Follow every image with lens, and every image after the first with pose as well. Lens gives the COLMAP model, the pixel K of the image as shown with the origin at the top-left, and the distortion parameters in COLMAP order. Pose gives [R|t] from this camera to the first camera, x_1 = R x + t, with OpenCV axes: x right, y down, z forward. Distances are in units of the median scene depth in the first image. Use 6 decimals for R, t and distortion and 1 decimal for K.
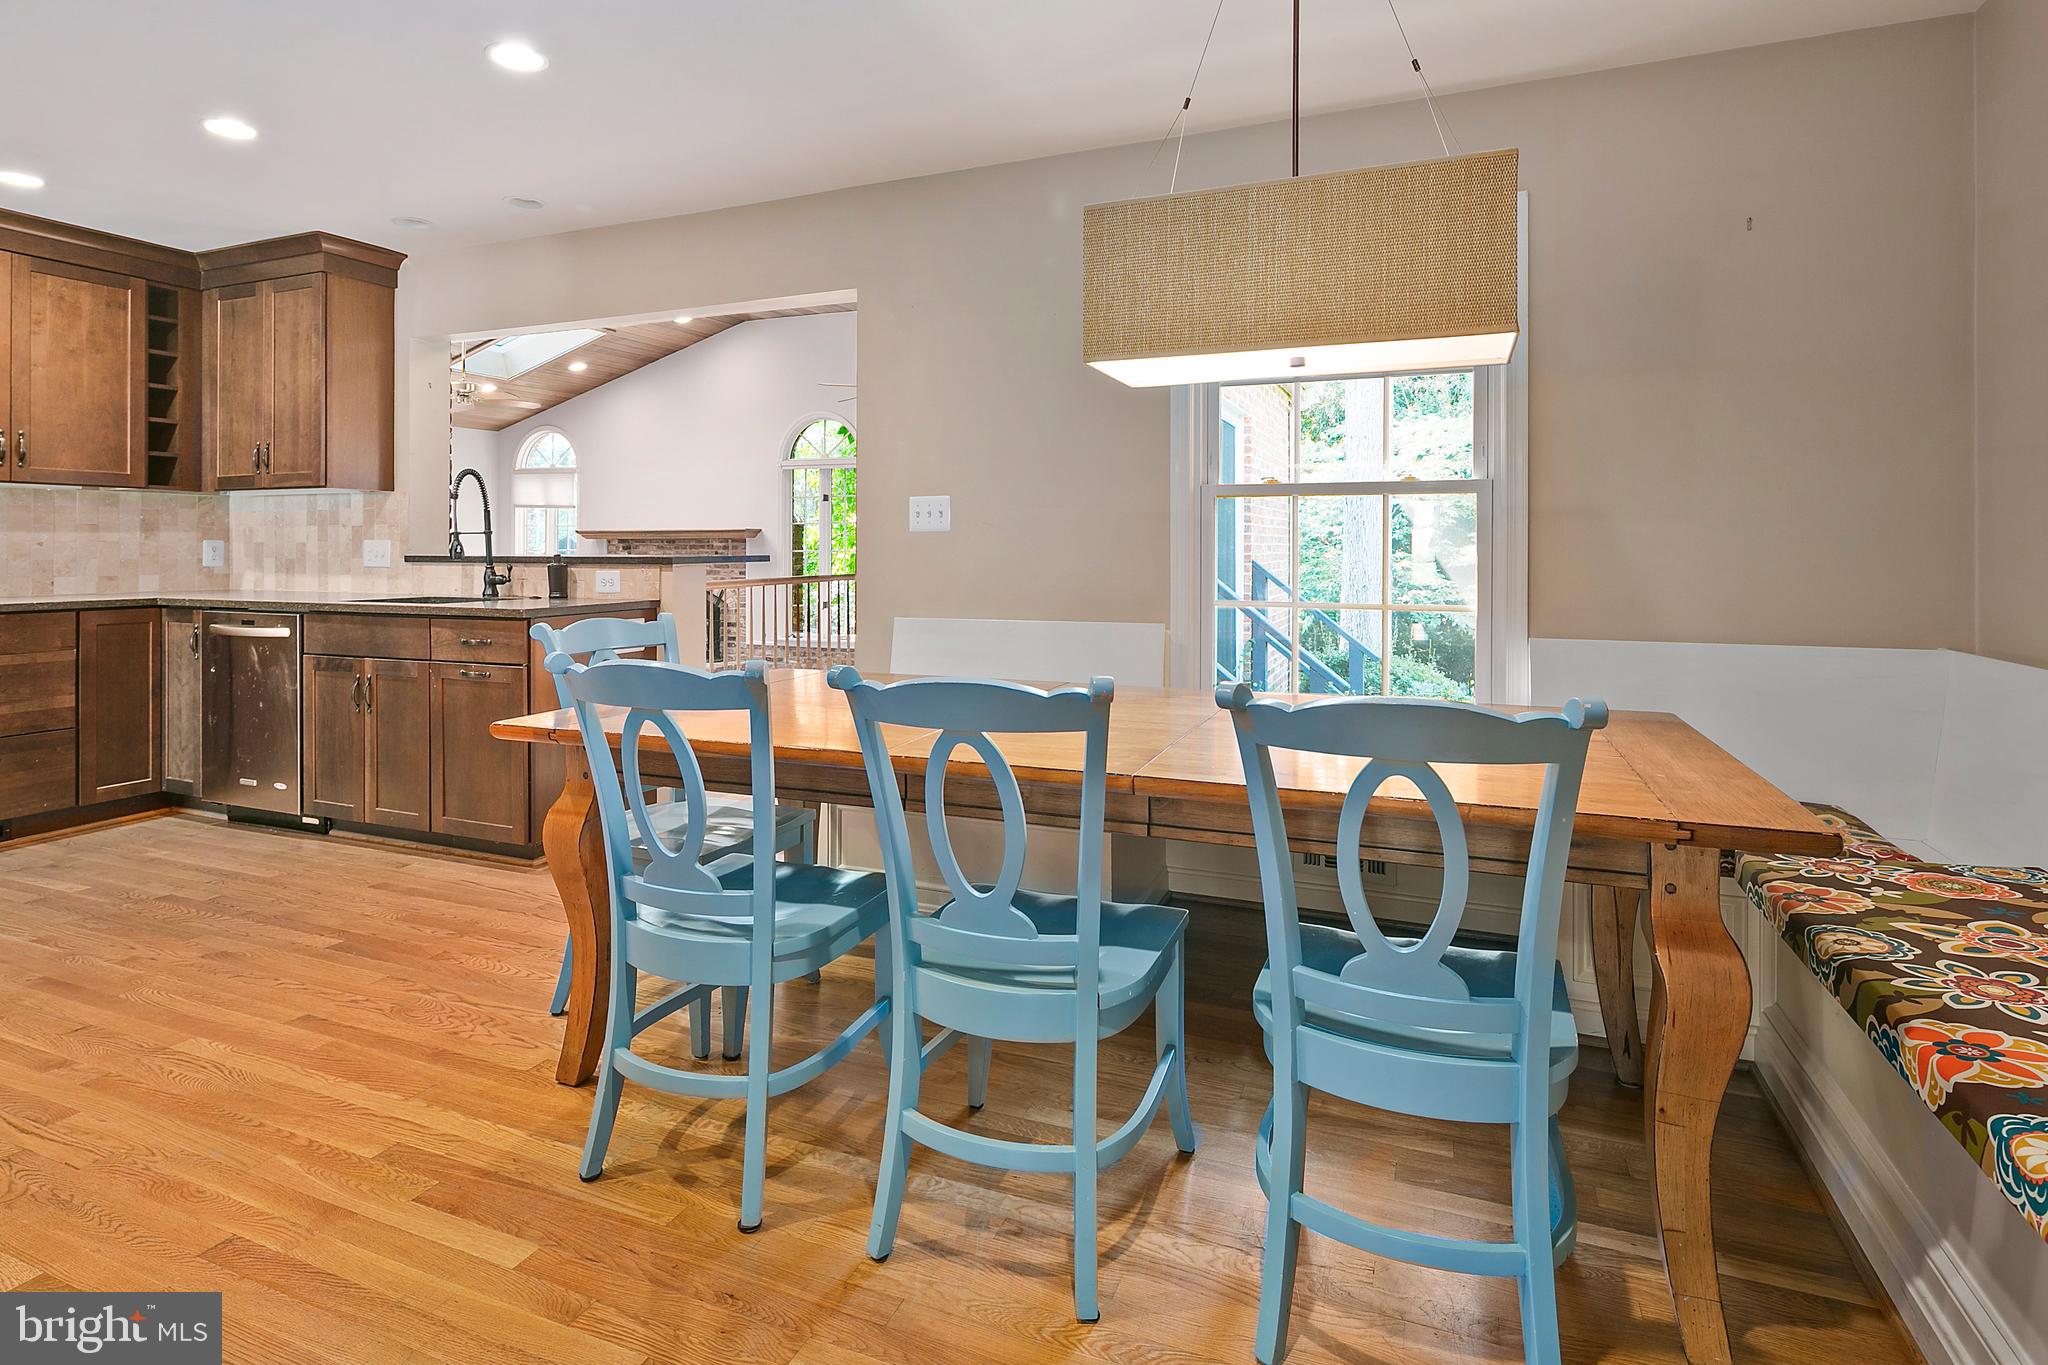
lens RADIAL K [[1030.9, 0, 1032.2], [0, 1030.9, 544.6], [0, 0, 1]] dist [-0.000744, -0.001769]
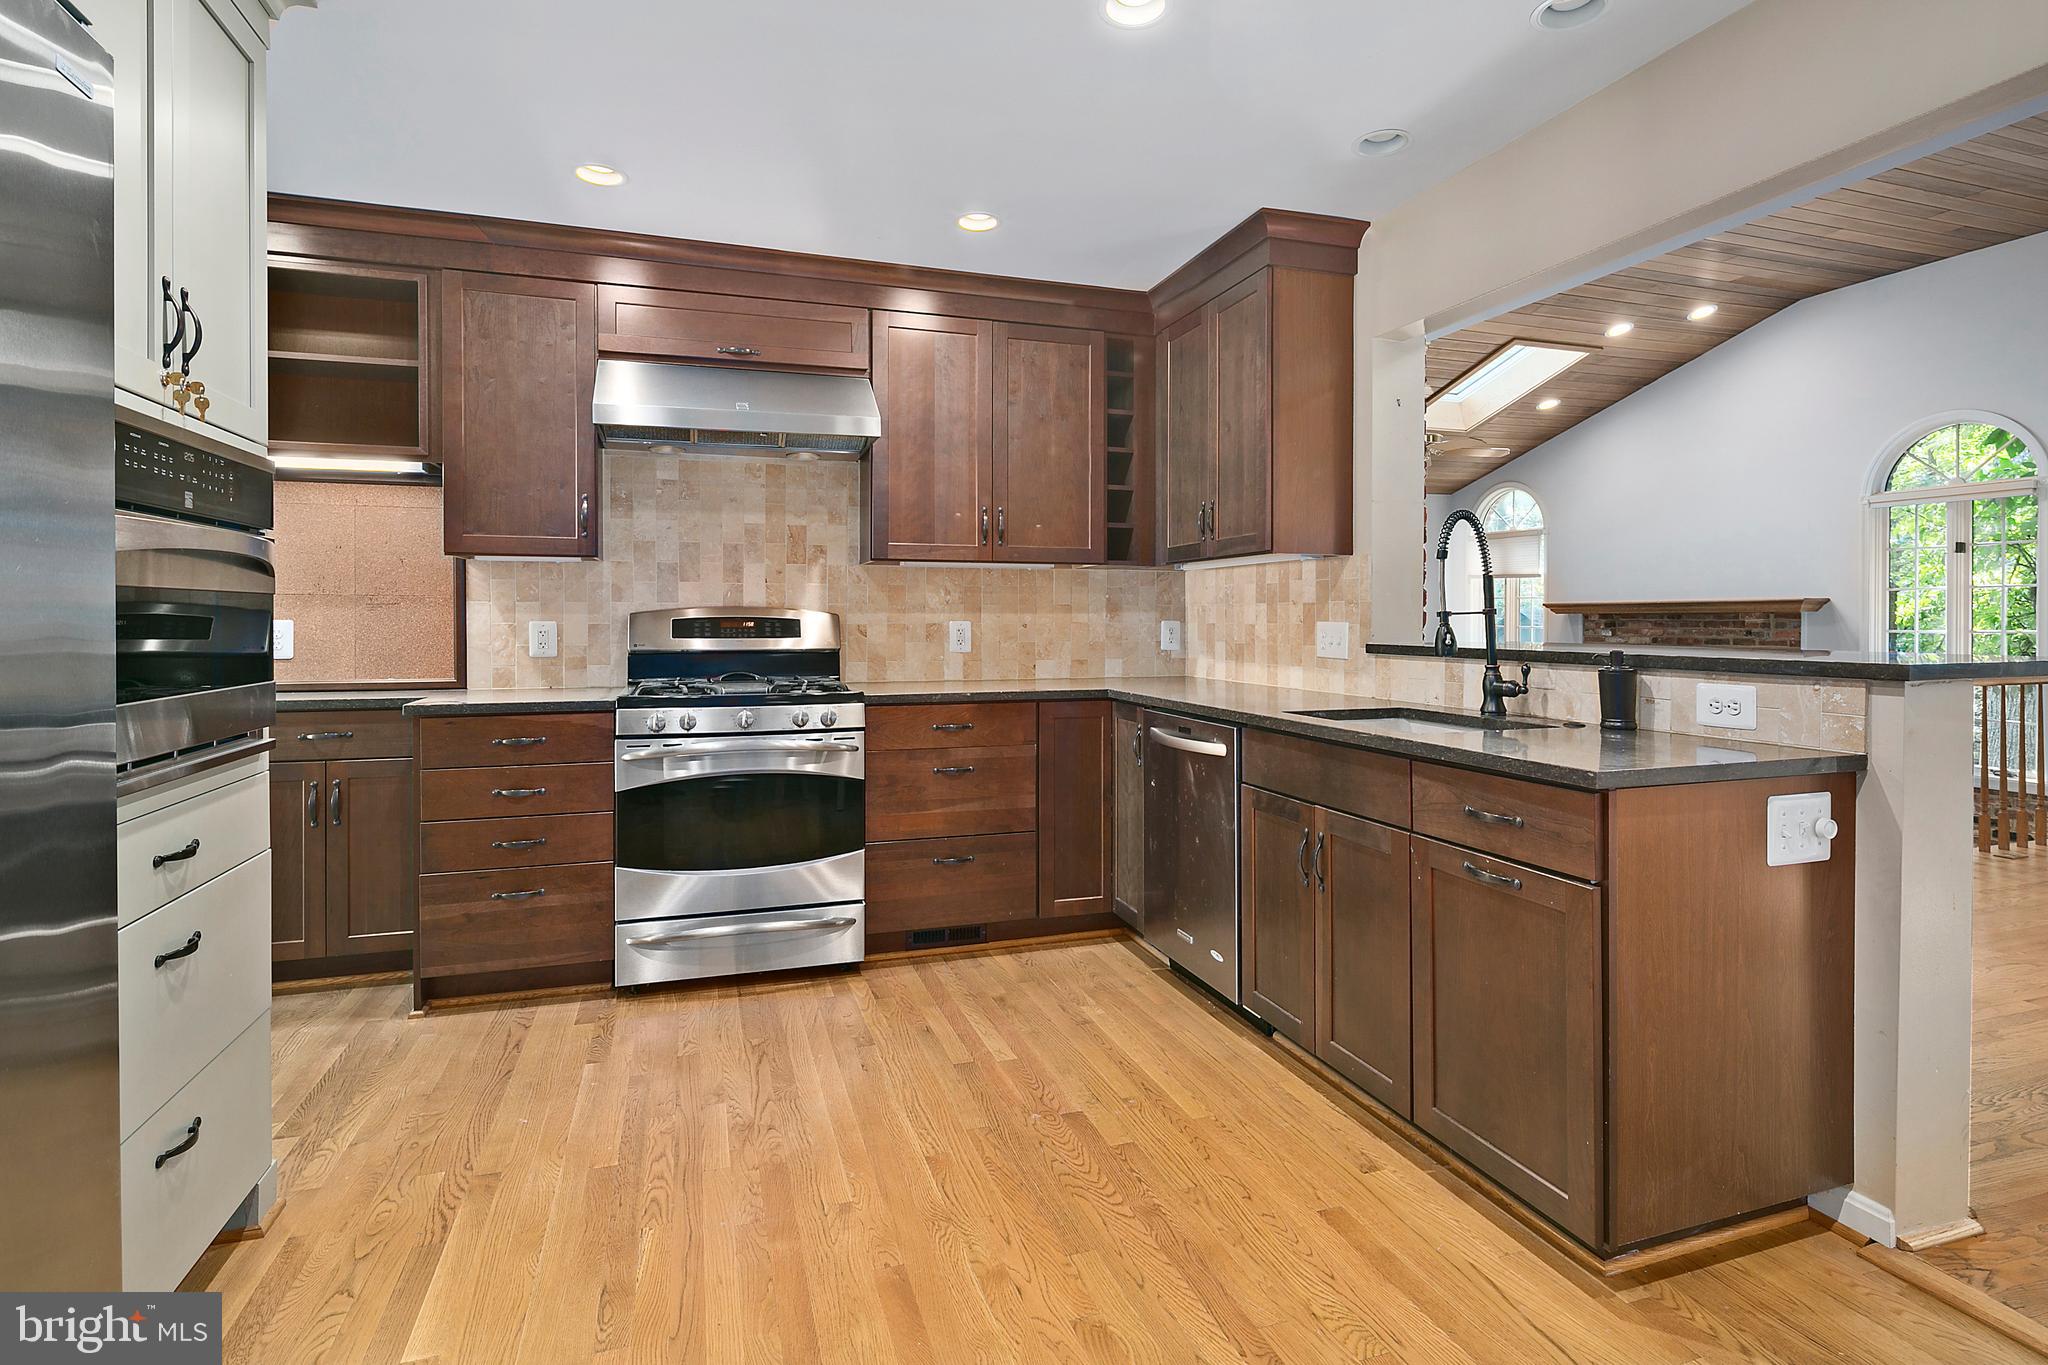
lens RADIAL K [[1005.2, 0, 1024.9], [0, 1005.2, 623.3], [0, 0, 1]] dist [-0.001713, -0.000231]
pose [[0.649309, 0.003564, -0.760517, -0.241625], [0.001775, 0.999979, 0.006202, -0.008694], [0.760523, -0.005376, 0.649289, 0.381245]]
